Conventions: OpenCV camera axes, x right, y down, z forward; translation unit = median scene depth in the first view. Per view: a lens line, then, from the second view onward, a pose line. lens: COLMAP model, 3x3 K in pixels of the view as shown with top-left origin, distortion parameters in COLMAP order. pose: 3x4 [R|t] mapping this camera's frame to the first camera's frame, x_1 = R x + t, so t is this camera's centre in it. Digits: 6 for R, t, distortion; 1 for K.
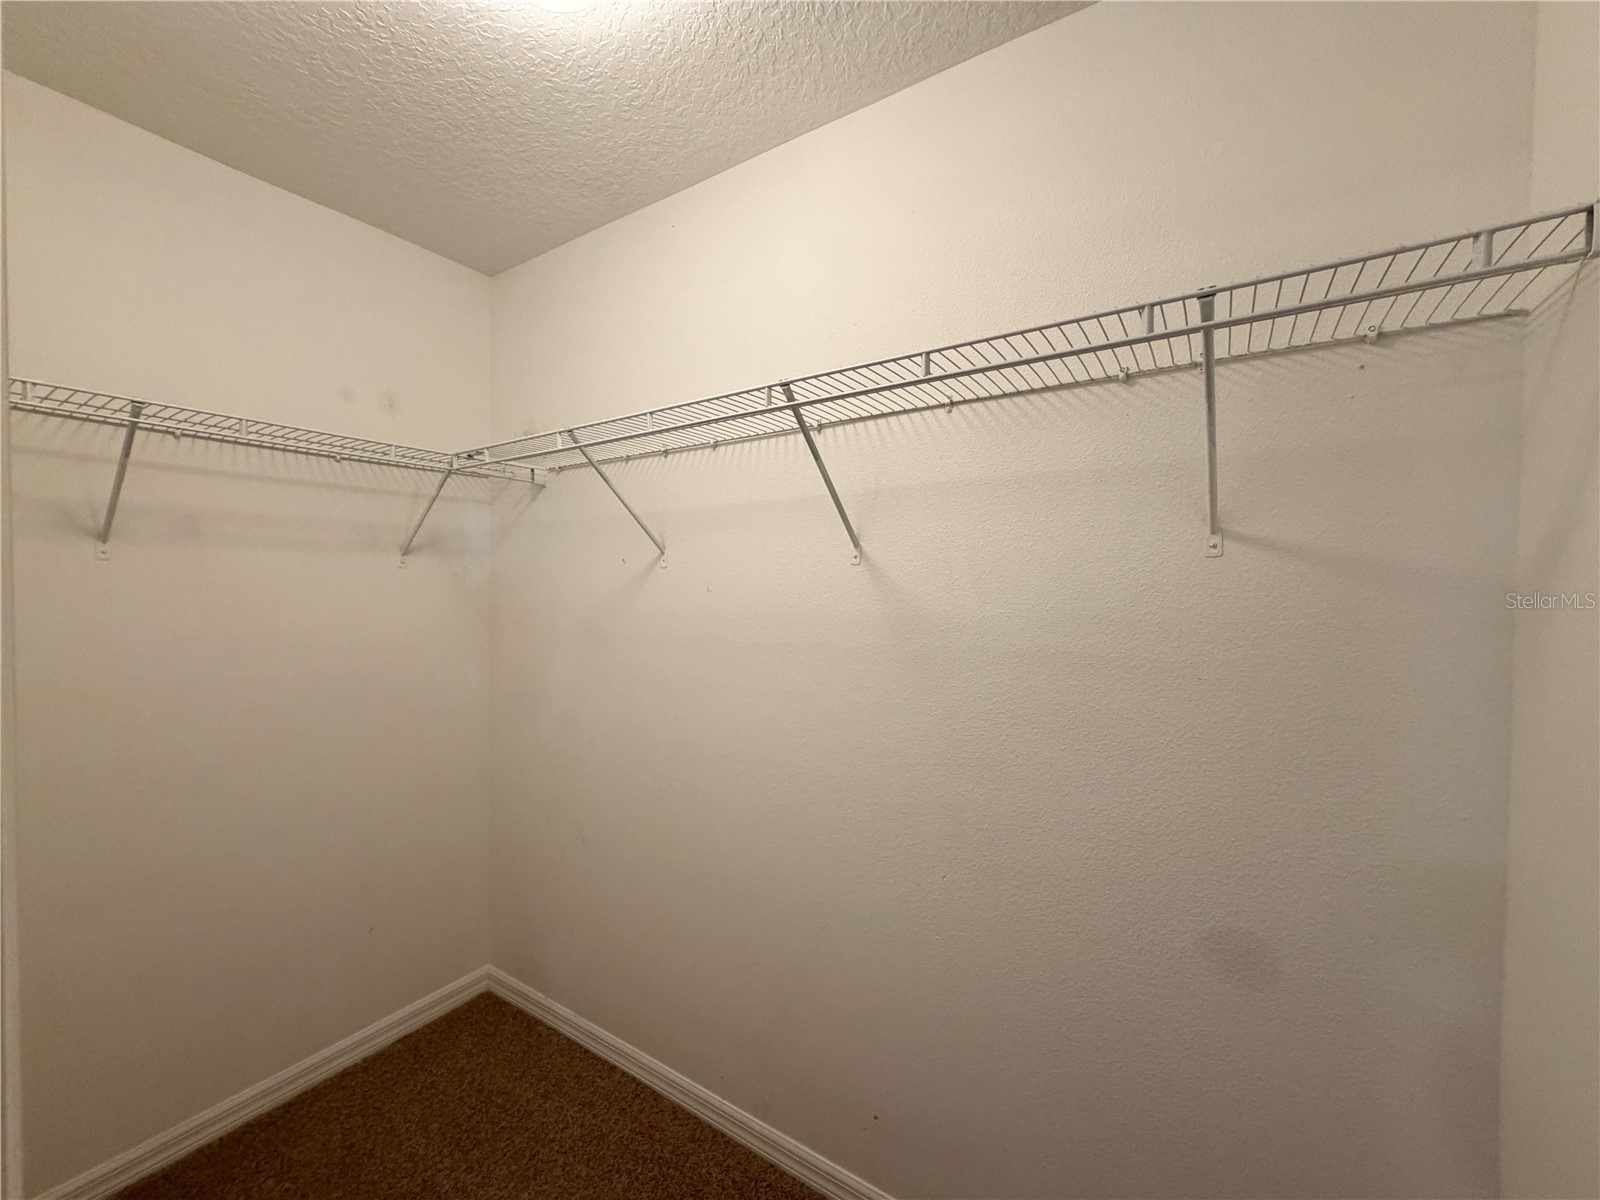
lens RADIAL K [[639.0, 0, 790.7], [0, 639.0, 593.0], [0, 0, 1]] dist [0.000107, 0.000558]
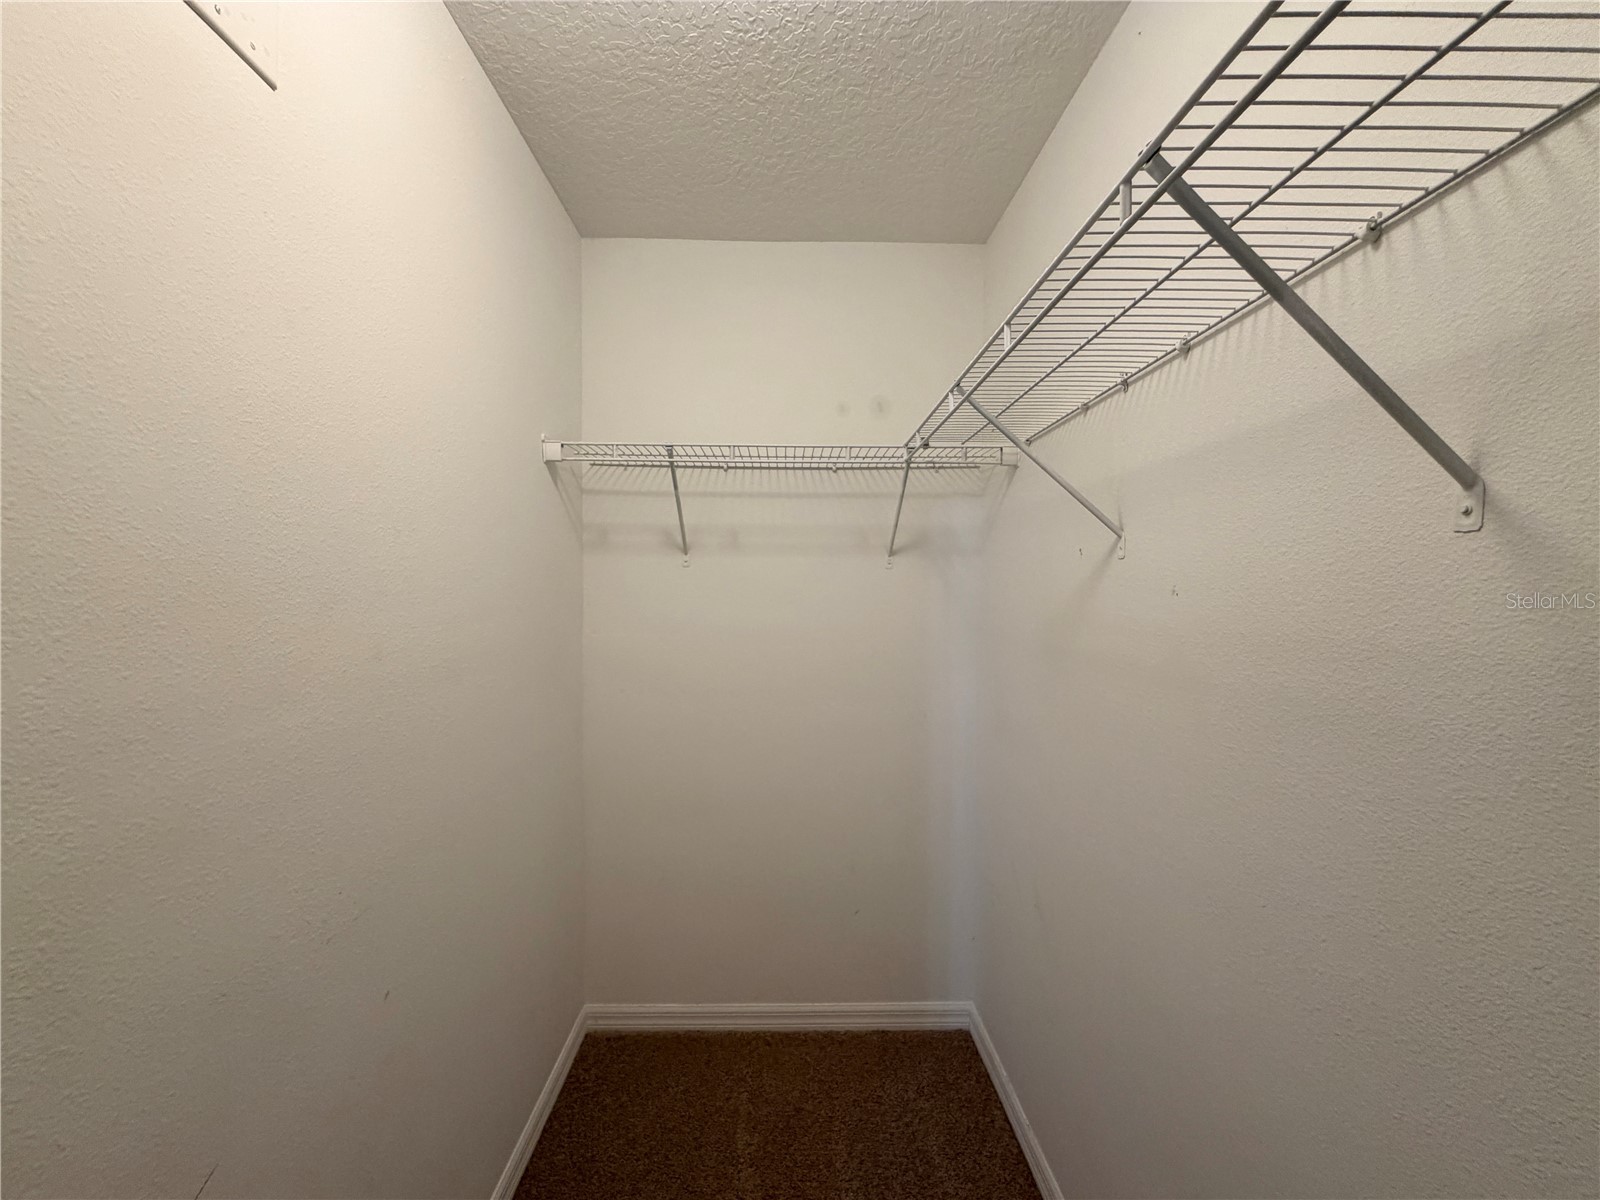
lens RADIAL K [[639.0, 0, 800.4], [0, 639.0, 597.4], [0, 0, 1]] dist [0.000107, 0.000558]
pose [[0.571855, 0.013211, -0.820248, 0.155848], [-0.010285, 0.999907, 0.008934, -0.001285], [0.820290, 0.003327, 0.571938, 0.338063]]
